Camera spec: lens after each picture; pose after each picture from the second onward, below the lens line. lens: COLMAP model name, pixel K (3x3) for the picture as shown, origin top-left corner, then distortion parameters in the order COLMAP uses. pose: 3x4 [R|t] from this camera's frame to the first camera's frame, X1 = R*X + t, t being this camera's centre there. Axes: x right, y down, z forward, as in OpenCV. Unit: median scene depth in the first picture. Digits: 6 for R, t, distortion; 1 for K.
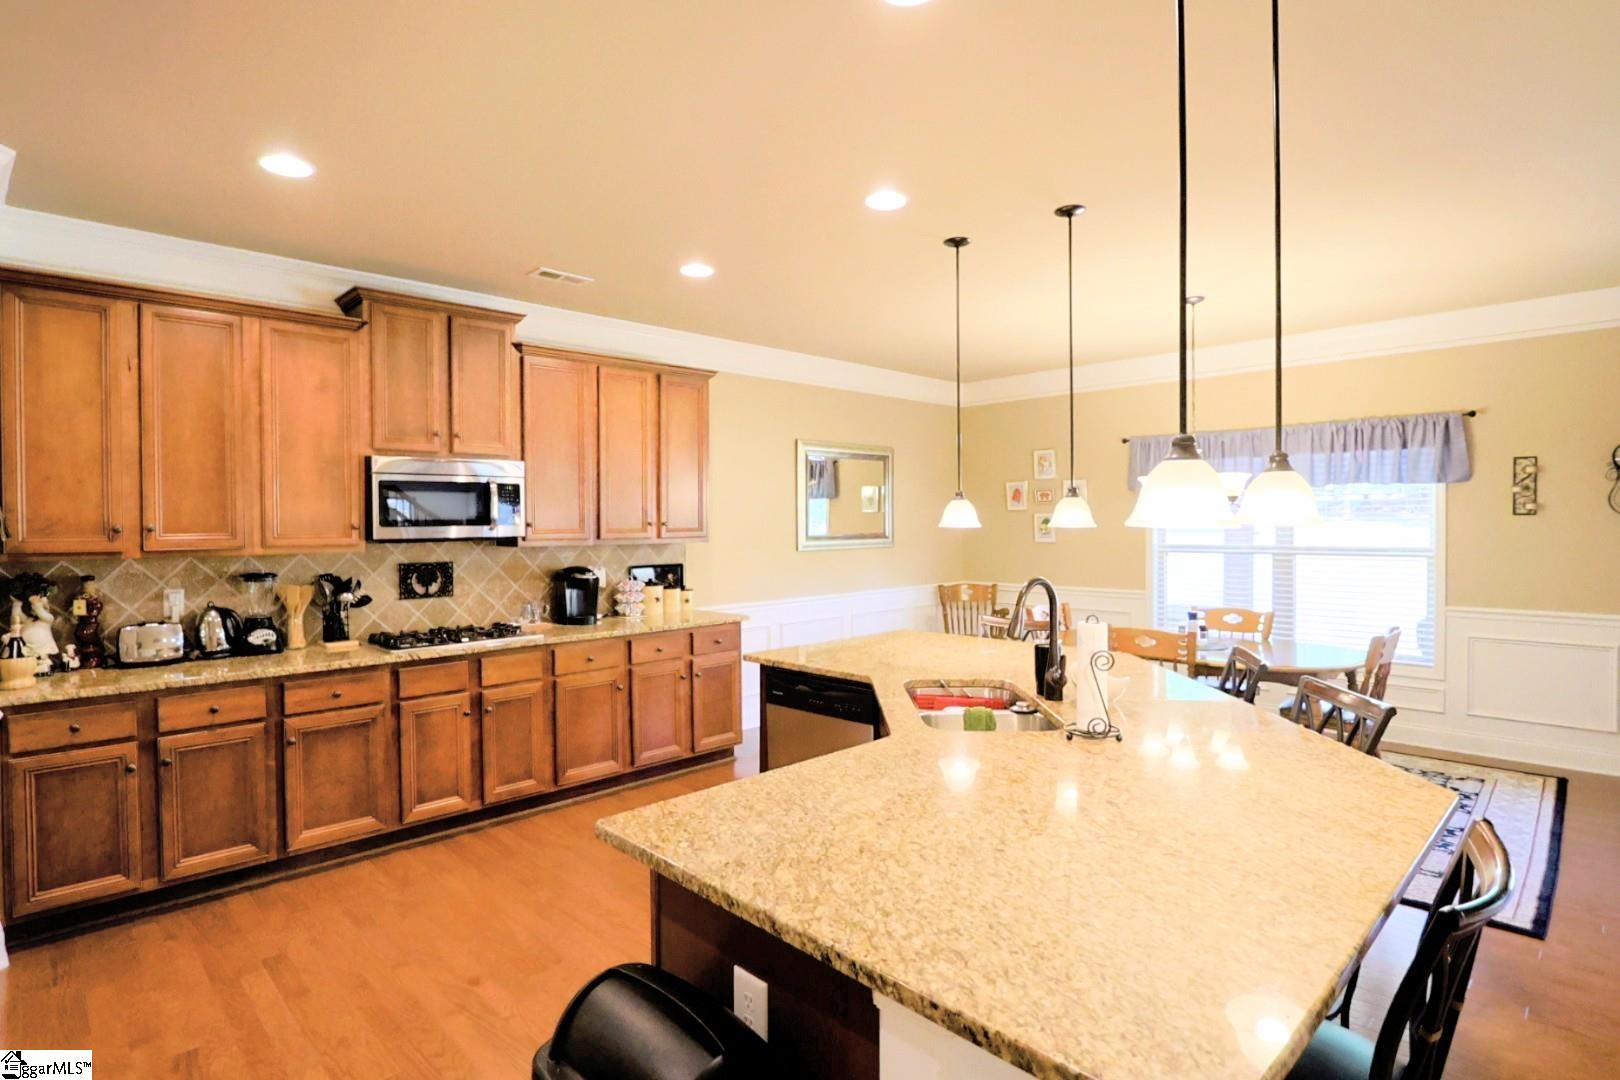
lens RADIAL K [[828.5, 0, 800.5], [0, 828.5, 546.4], [0, 0, 1]] dist [-0.016339, 0.001076]
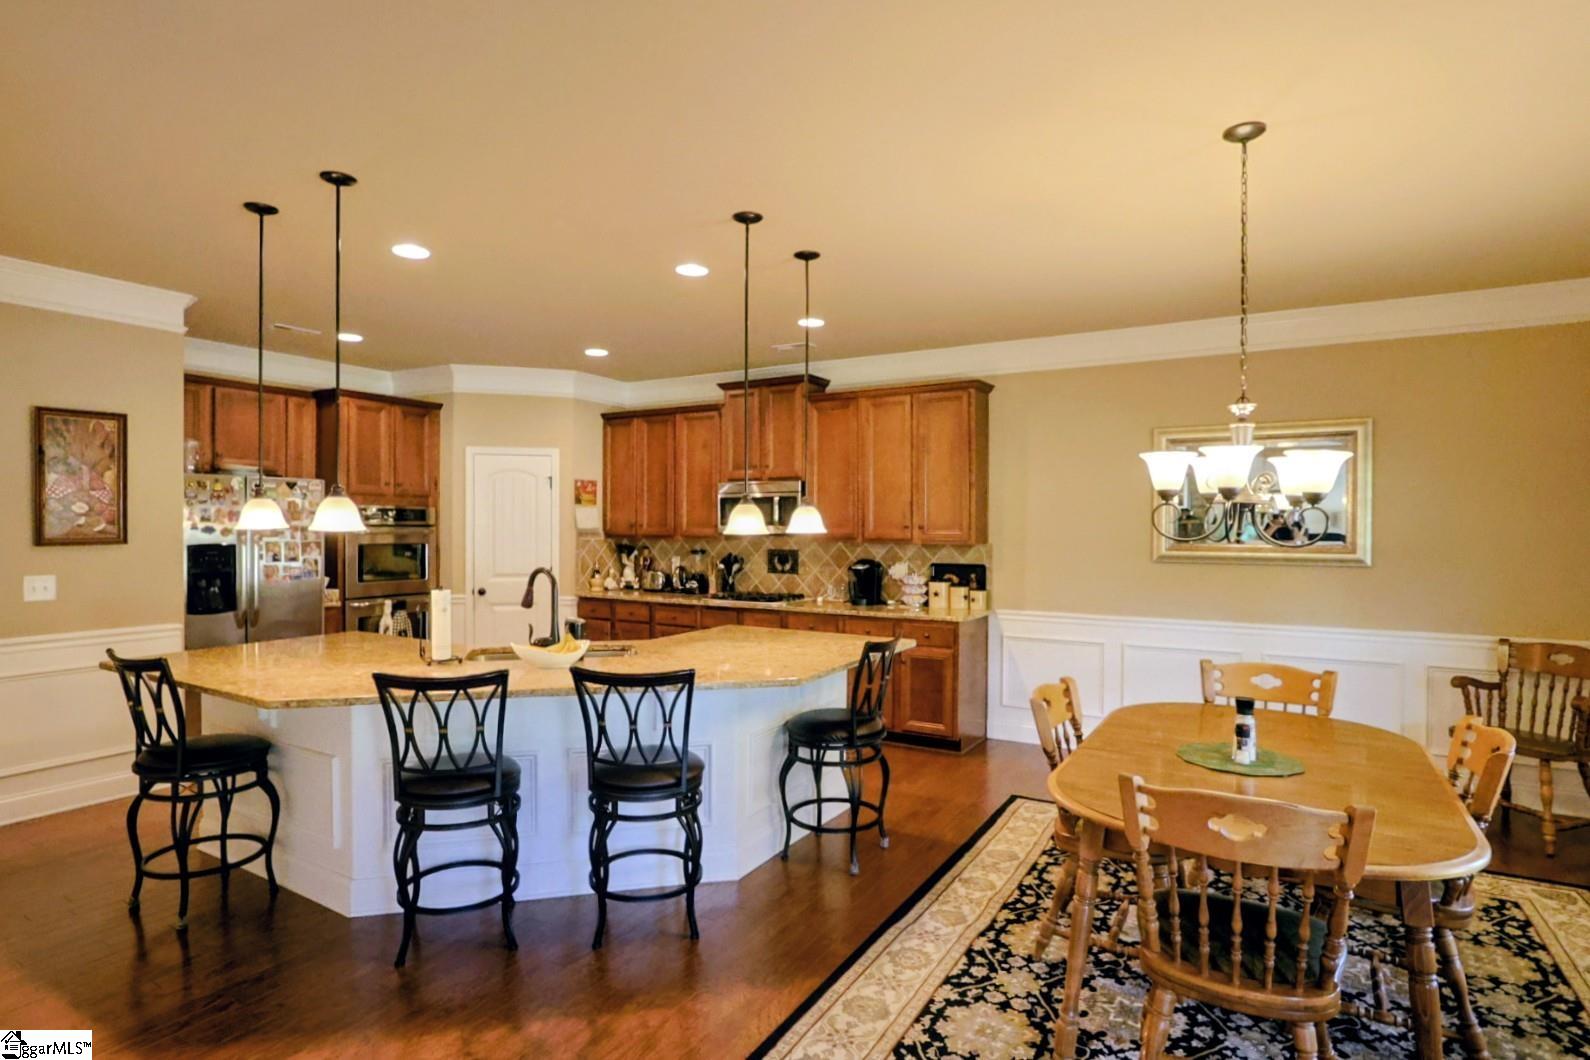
lens RADIAL K [[813.2, 0, 785.6], [0, 813.2, 536.3], [0, 0, 1]] dist [-0.016339, 0.001076]
pose [[0.259146, 0.024568, -0.965526, 0.846878], [-0.034416, 0.999276, 0.016189, -0.025358], [0.965225, 0.029034, 0.259804, 0.526260]]
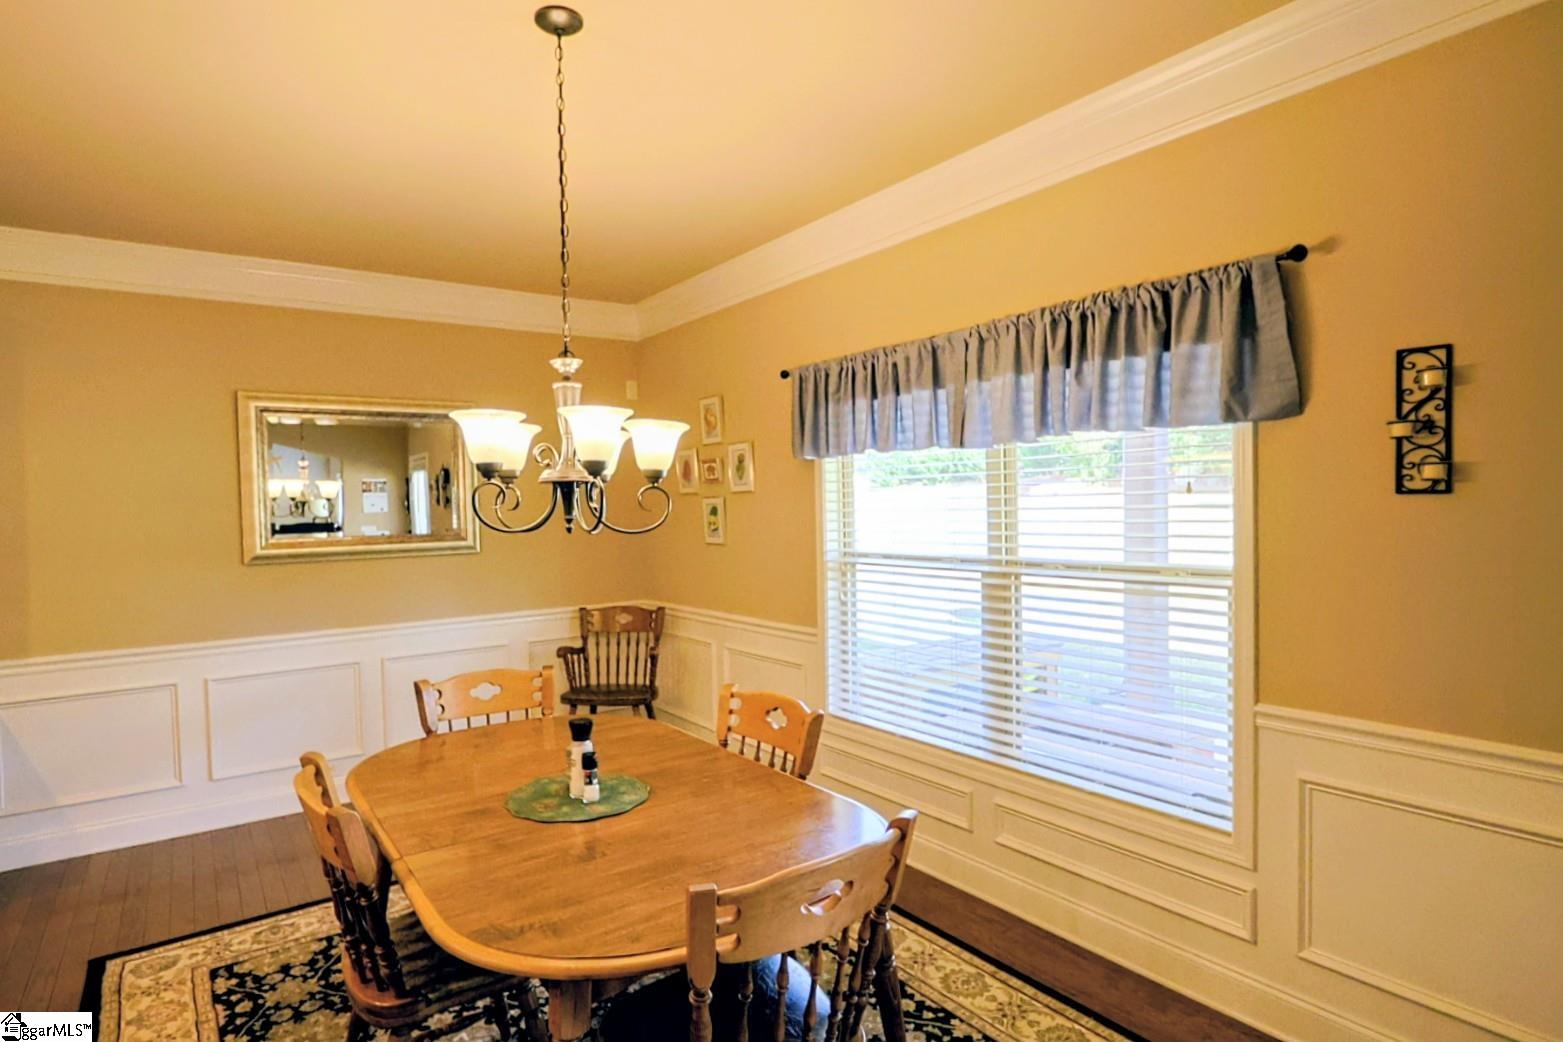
lens RADIAL K [[818.7, 0, 759.1], [0, 818.7, 533.6], [0, 0, 1]] dist [-0.017283, 0.000210]
pose [[0.988487, -0.008490, -0.151064, 0.598334], [0.009556, 0.999934, 0.006338, -0.023410], [0.151001, -0.007709, 0.988504, 0.537794]]
